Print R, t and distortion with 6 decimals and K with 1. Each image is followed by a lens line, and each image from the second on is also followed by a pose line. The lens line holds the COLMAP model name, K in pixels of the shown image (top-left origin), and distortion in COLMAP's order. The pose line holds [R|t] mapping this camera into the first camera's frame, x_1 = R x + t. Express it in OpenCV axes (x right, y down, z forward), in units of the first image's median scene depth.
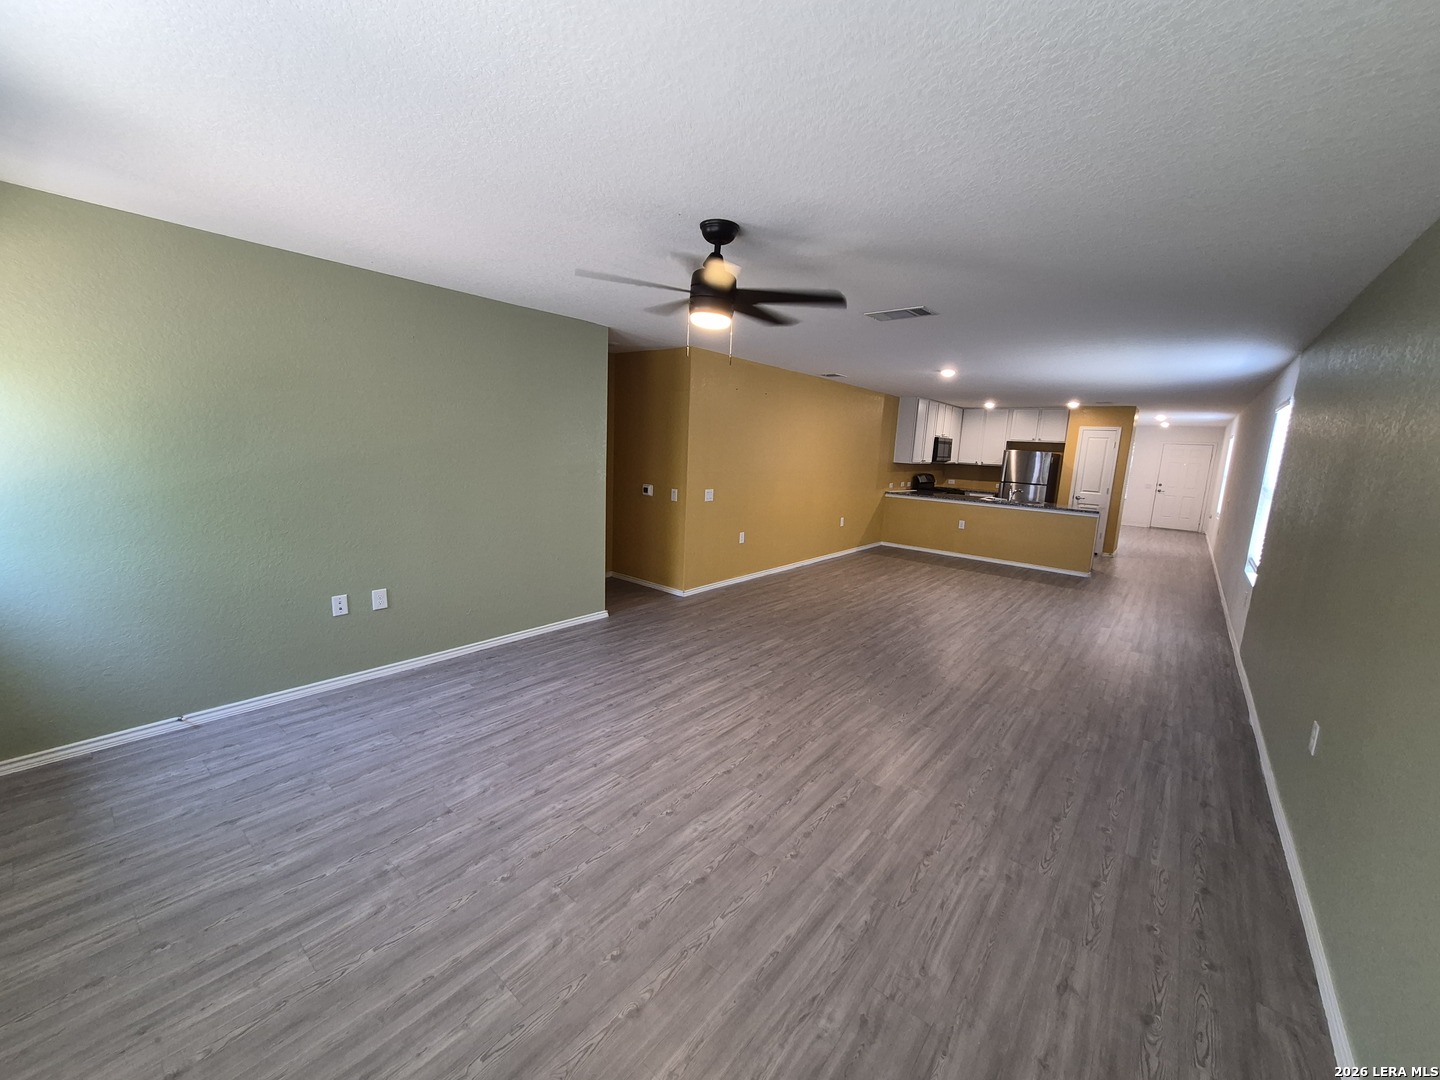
lens RADIAL K [[565.1, 0, 727.4], [0, 565.1, 532.8], [0, 0, 1]] dist [0.011879, -0.004438]
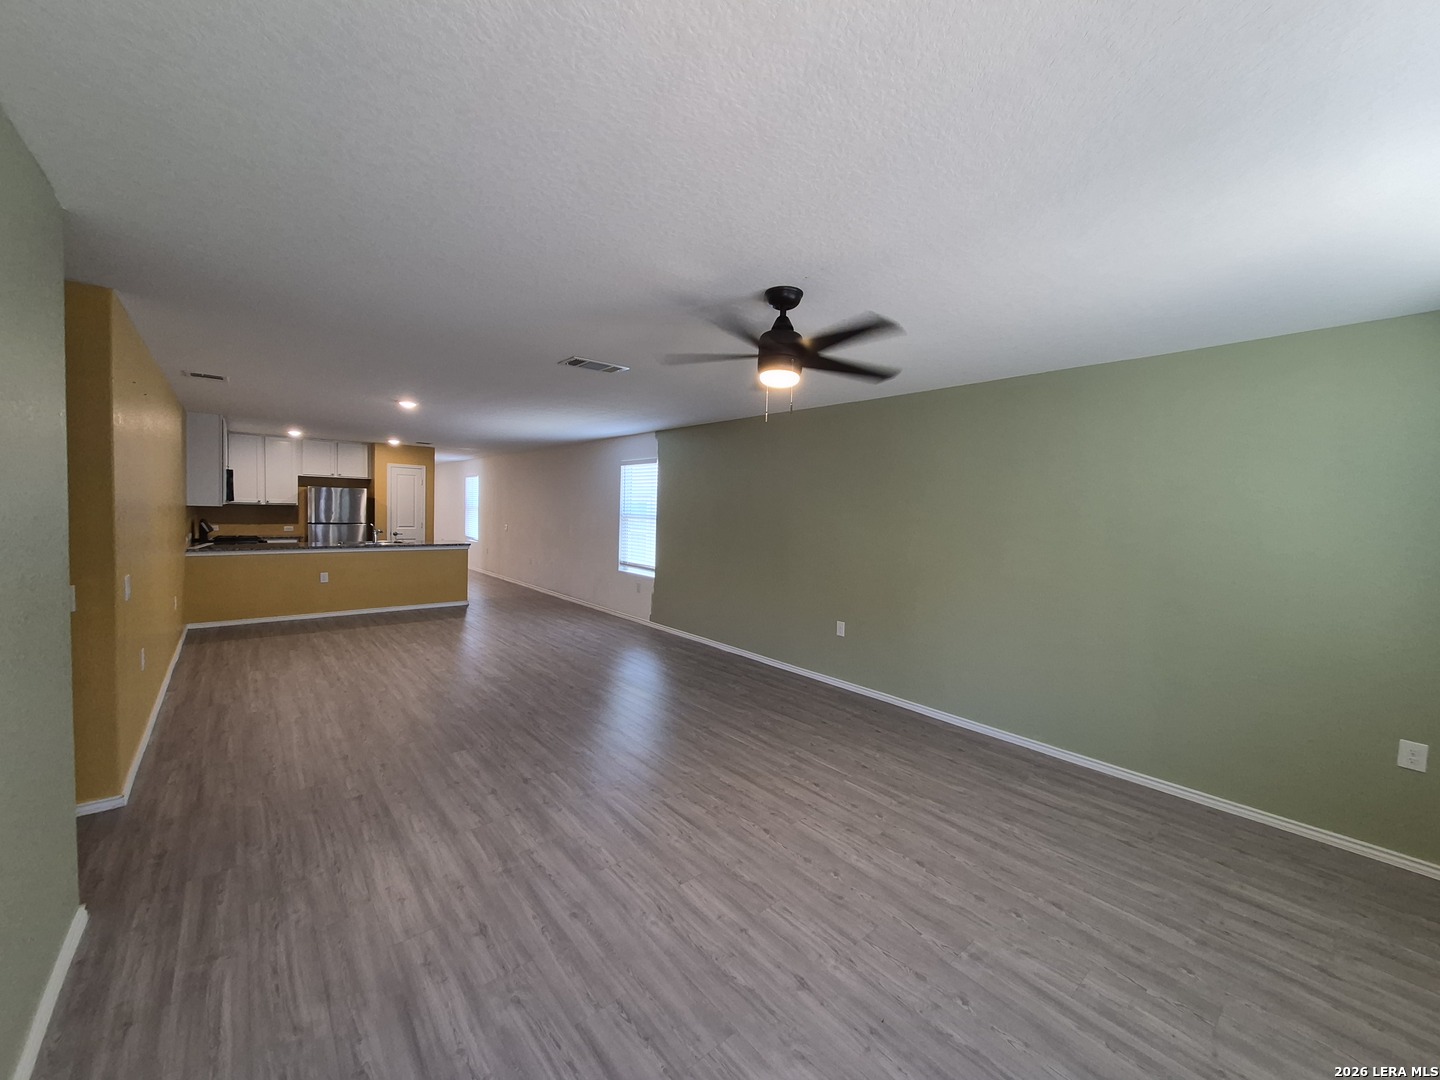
lens RADIAL K [[565.1, 0, 727.4], [0, 565.1, 532.8], [0, 0, 1]] dist [0.011879, -0.004438]
pose [[0.177546, -0.087716, 0.980196, -0.699899], [0.136642, 0.988569, 0.063715, -0.122311], [-0.974580, 0.122623, 0.187502, 0.612509]]
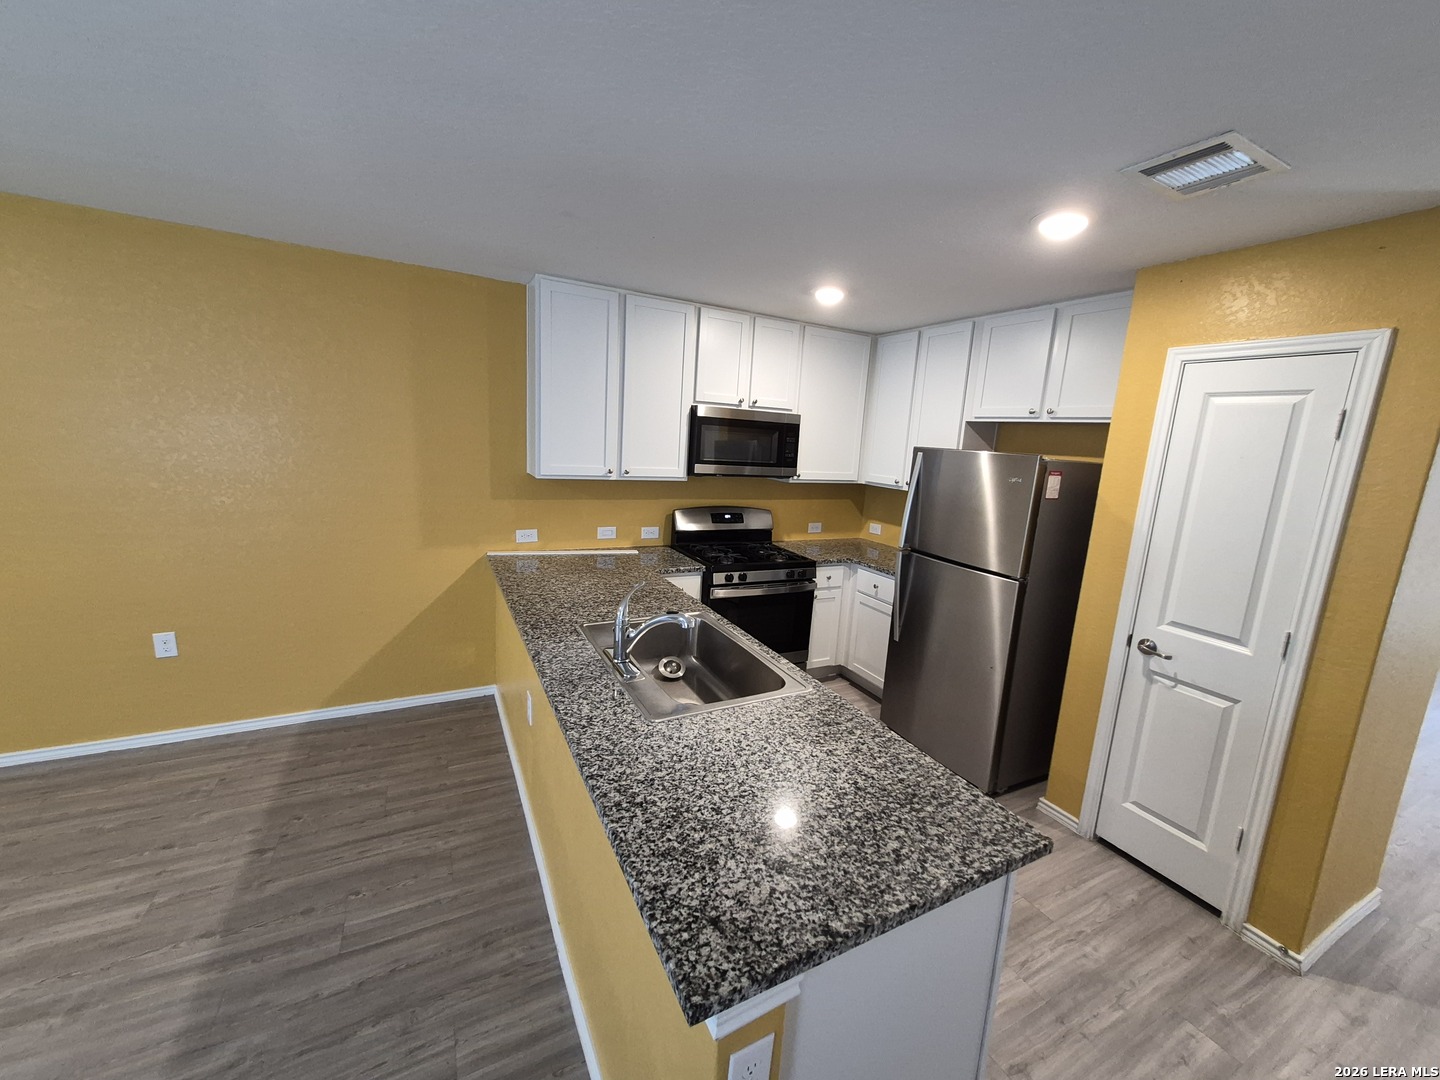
lens RADIAL K [[565.1, 0, 727.4], [0, 565.1, 532.8], [0, 0, 1]] dist [0.011879, -0.004438]
pose [[0.919005, 0.075839, -0.386882, 1.426145], [-0.078746, 0.996860, 0.008356, -0.256784], [0.386301, 0.022786, 0.922091, 1.858963]]
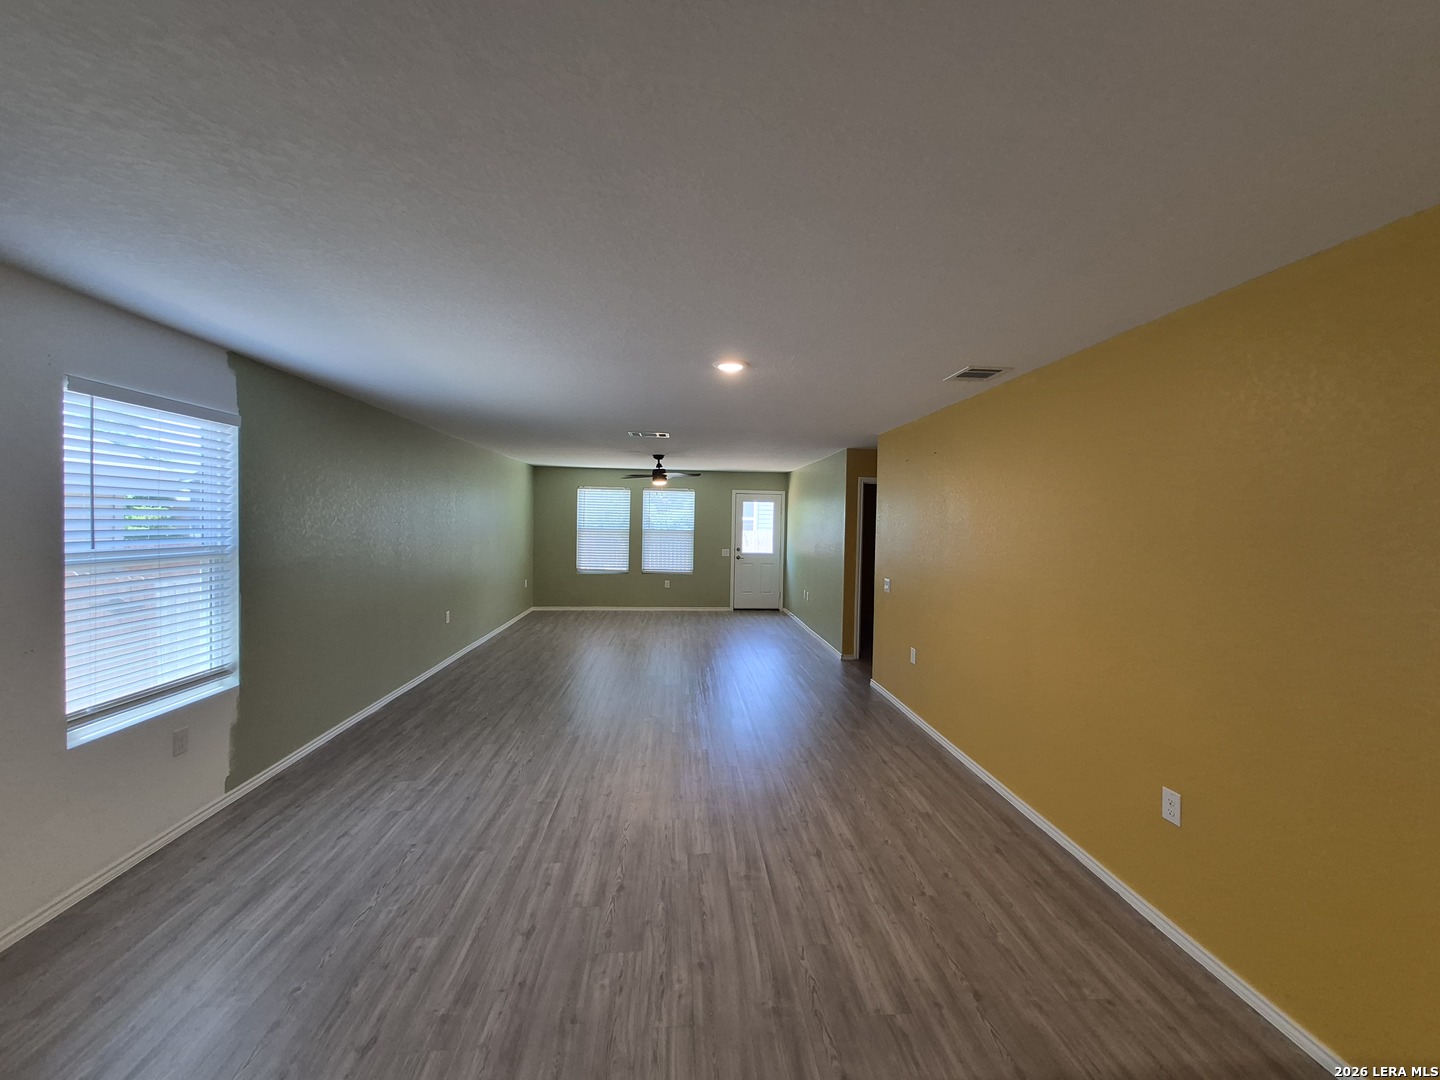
lens RADIAL K [[565.1, 0, 727.4], [0, 565.1, 532.8], [0, 0, 1]] dist [0.011879, -0.004438]
pose [[-0.713700, -0.044794, -0.699018, 1.236308], [-0.160221, 0.981935, 0.100663, -0.314504], [0.681881, 0.183840, -0.707983, 2.322261]]
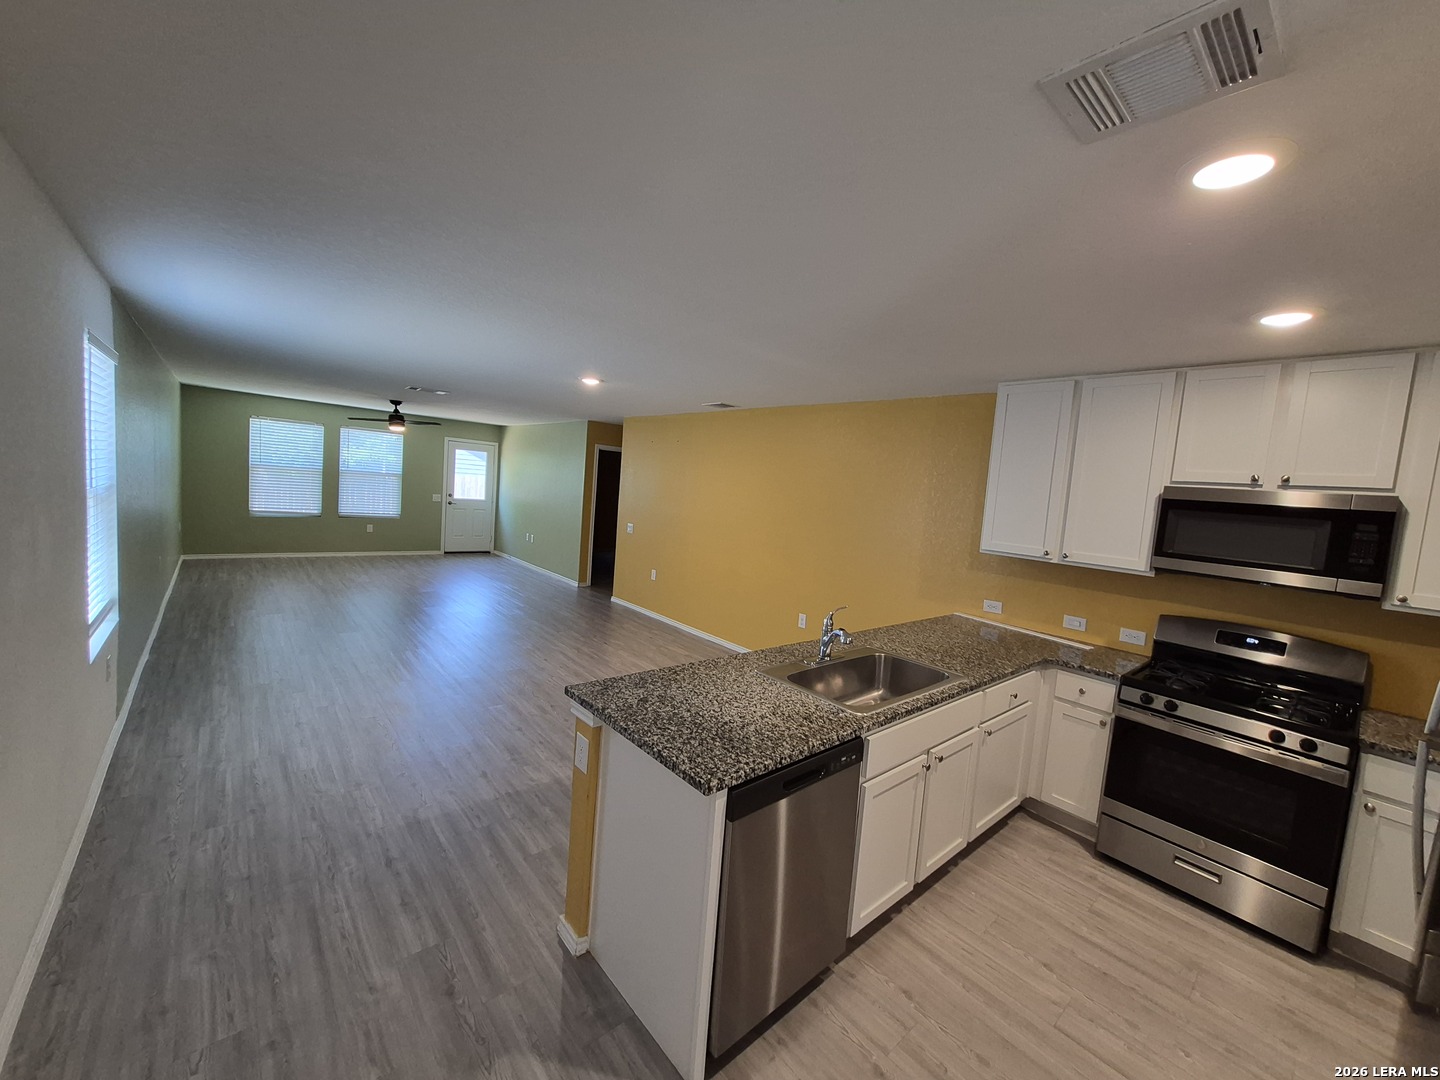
lens RADIAL K [[565.1, 0, 727.4], [0, 565.1, 532.8], [0, 0, 1]] dist [0.011879, -0.004438]
pose [[-0.165663, 0.021139, -0.985956, 1.865970], [-0.241034, 0.968581, 0.061266, -0.295606], [0.956273, 0.247799, -0.155363, 2.256111]]
